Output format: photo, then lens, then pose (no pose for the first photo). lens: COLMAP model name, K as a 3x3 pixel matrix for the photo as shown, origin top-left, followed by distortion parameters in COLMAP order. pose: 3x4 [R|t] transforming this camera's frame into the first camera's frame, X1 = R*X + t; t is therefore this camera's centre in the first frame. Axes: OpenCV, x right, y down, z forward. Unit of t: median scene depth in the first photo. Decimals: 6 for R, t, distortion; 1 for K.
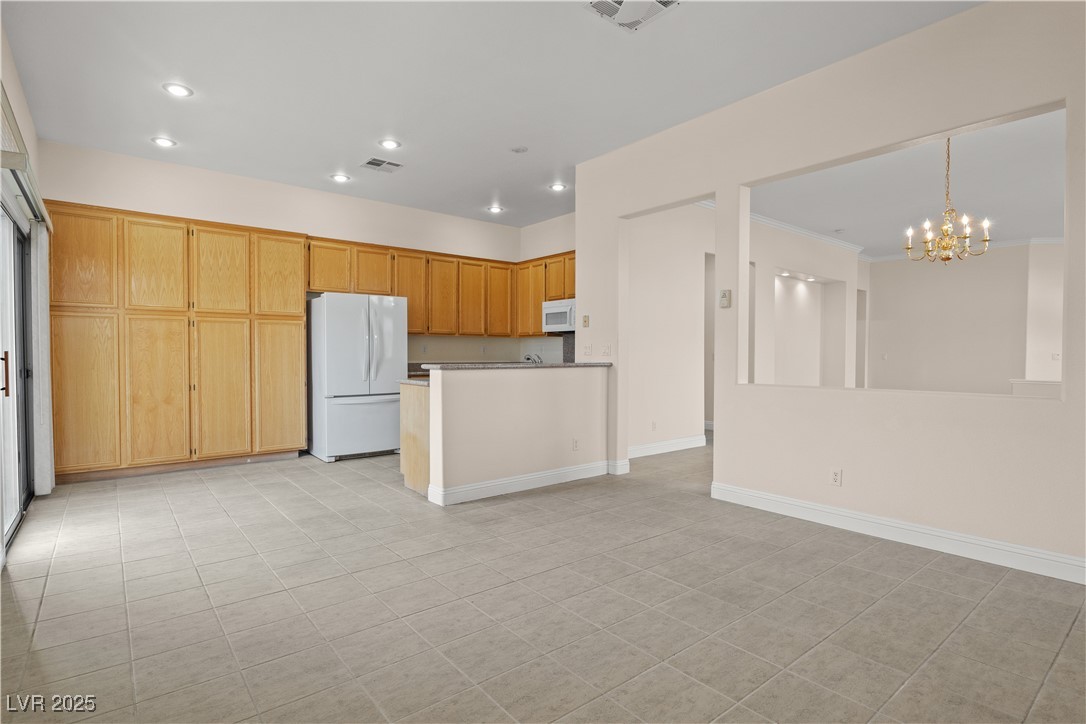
lens RADIAL K [[543.2, 0, 543.0], [0, 543.2, 362.0], [0, 0, 1]] dist [-0.004703, 0.001889]
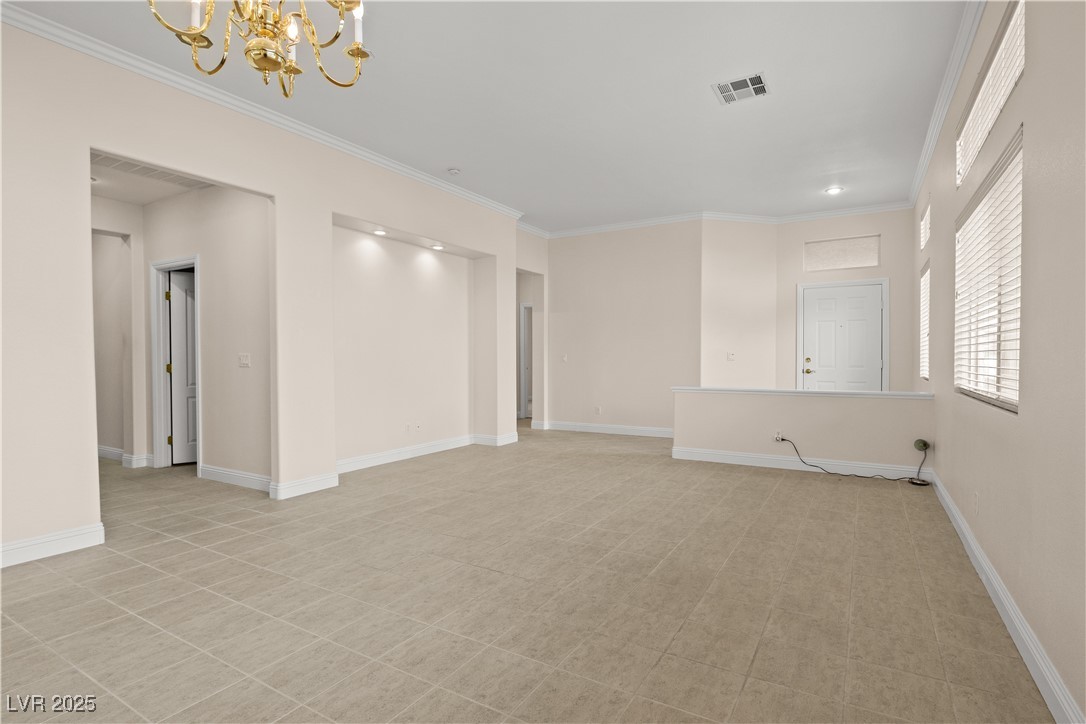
lens RADIAL K [[539.7, 0, 541.1], [0, 539.7, 365.0], [0, 0, 1]] dist [-0.006575, -0.000505]
pose [[0.940421, -0.012593, 0.339780, 0.487191], [0.011798, 0.999921, 0.004406, -0.004897], [-0.339809, -0.000135, 0.940495, 0.395126]]
